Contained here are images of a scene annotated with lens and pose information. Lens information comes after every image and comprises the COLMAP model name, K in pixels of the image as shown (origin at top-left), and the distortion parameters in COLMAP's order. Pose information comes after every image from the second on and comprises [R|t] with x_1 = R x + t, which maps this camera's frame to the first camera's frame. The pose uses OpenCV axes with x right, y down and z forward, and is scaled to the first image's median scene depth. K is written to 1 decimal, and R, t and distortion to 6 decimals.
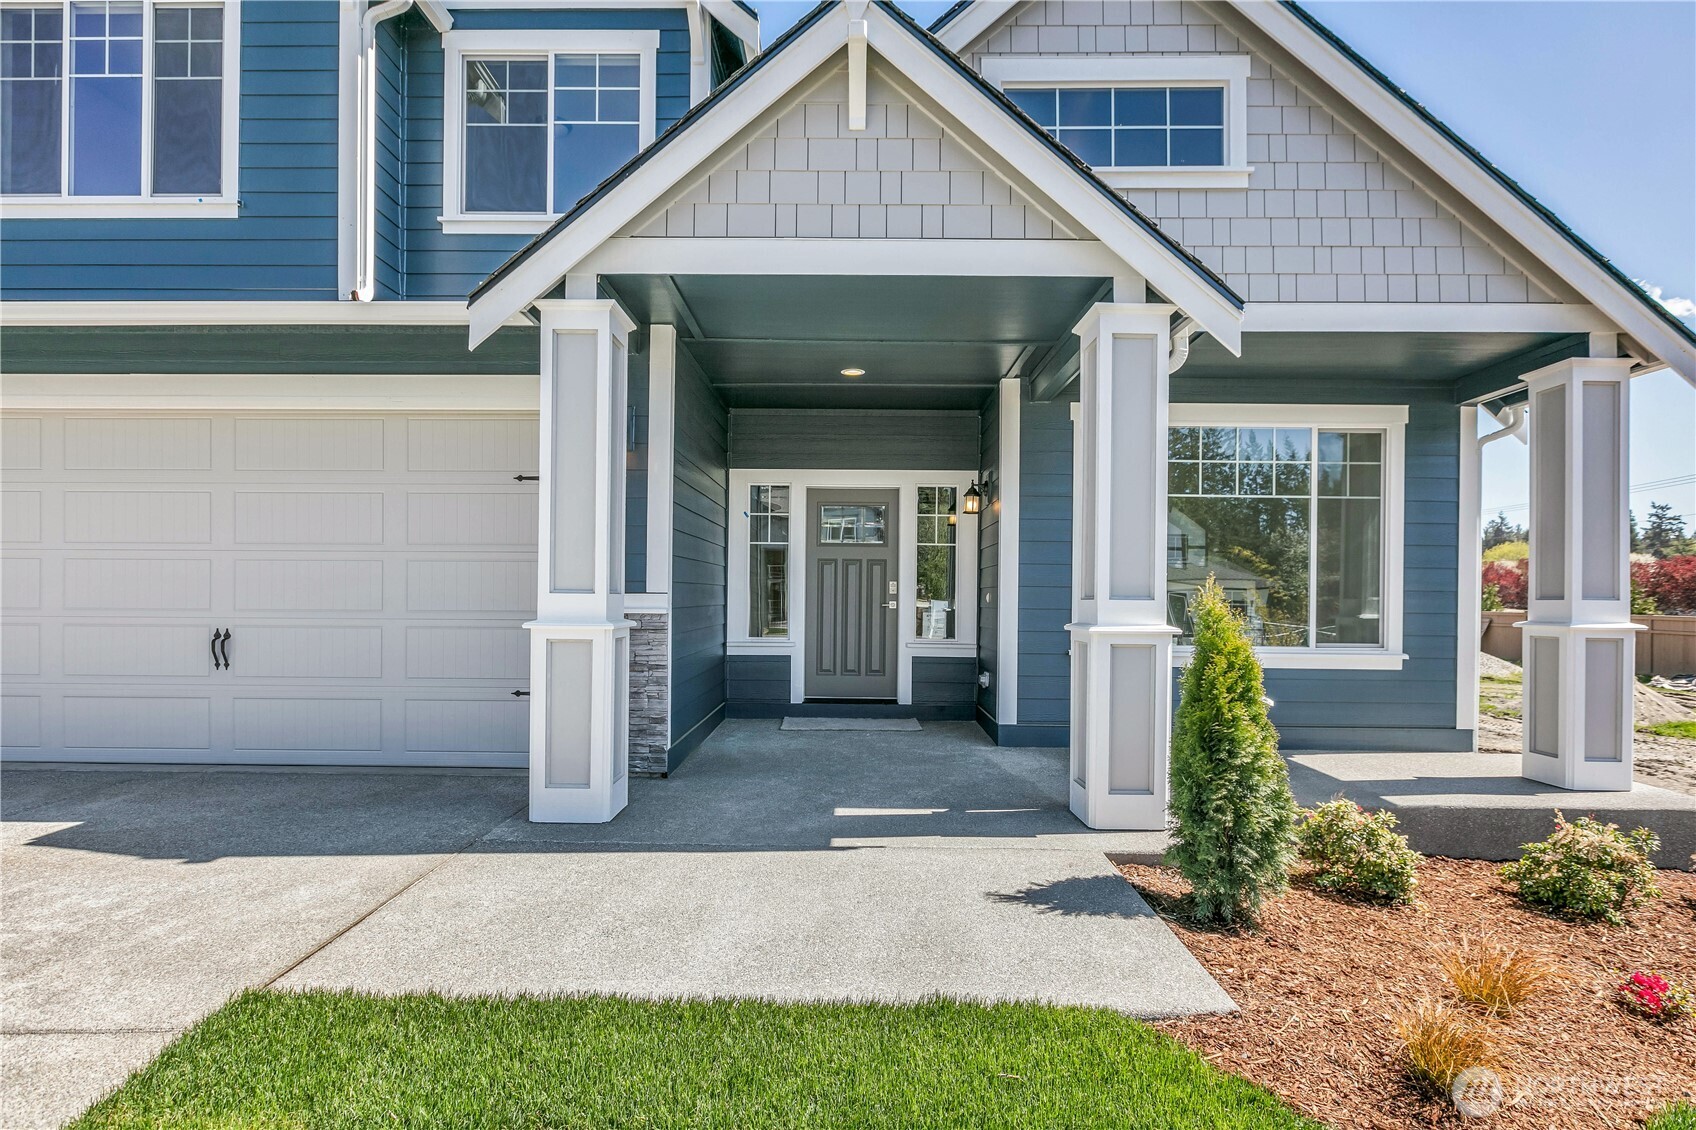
lens RADIAL K [[847.6, 0, 848.0], [0, 847.6, 565.0], [0, 0, 1]] dist [-0.003014, 0.000614]
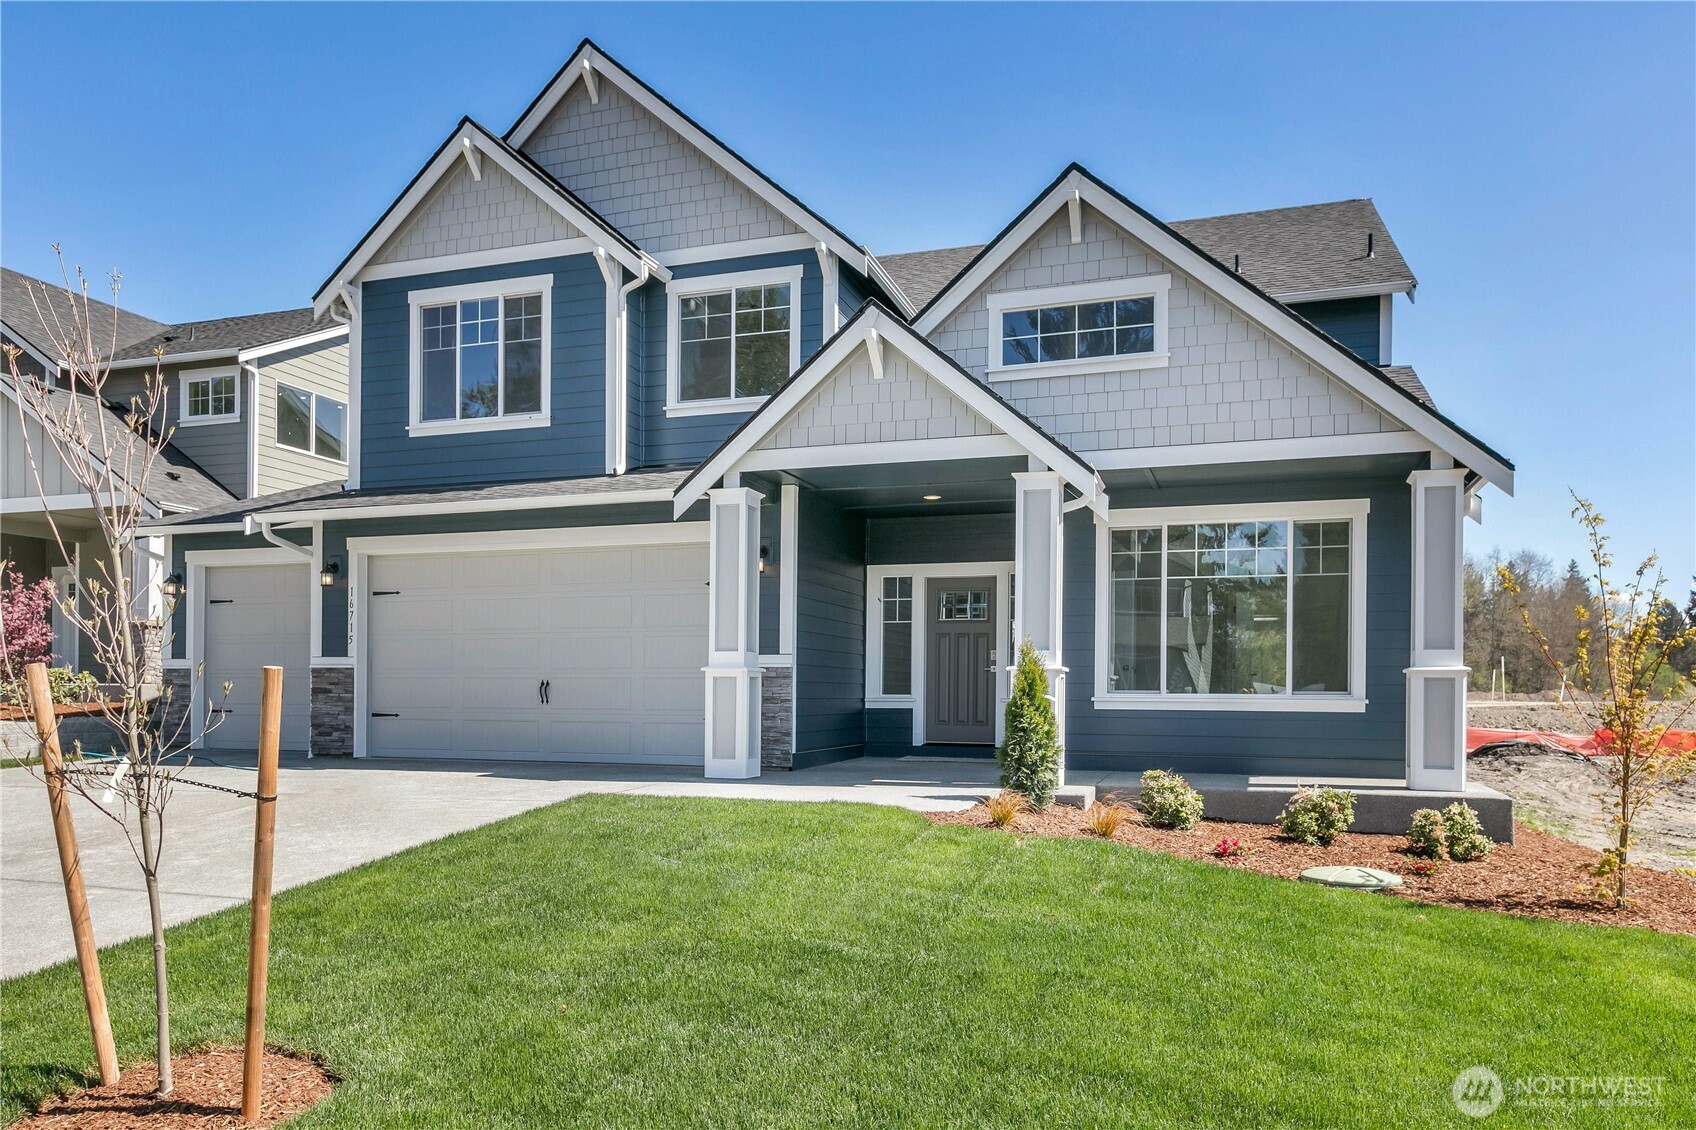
lens RADIAL K [[1282.4, 0, 848.0], [0, 1282.4, 565.0], [0, 0, 1]] dist [-0.001796, -0.000206]
pose [[0.946864, -0.036419, -0.319566, 0.579006], [0.012490, 0.996983, -0.076613, 0.045763], [0.321392, 0.068551, 0.944462, -1.092727]]
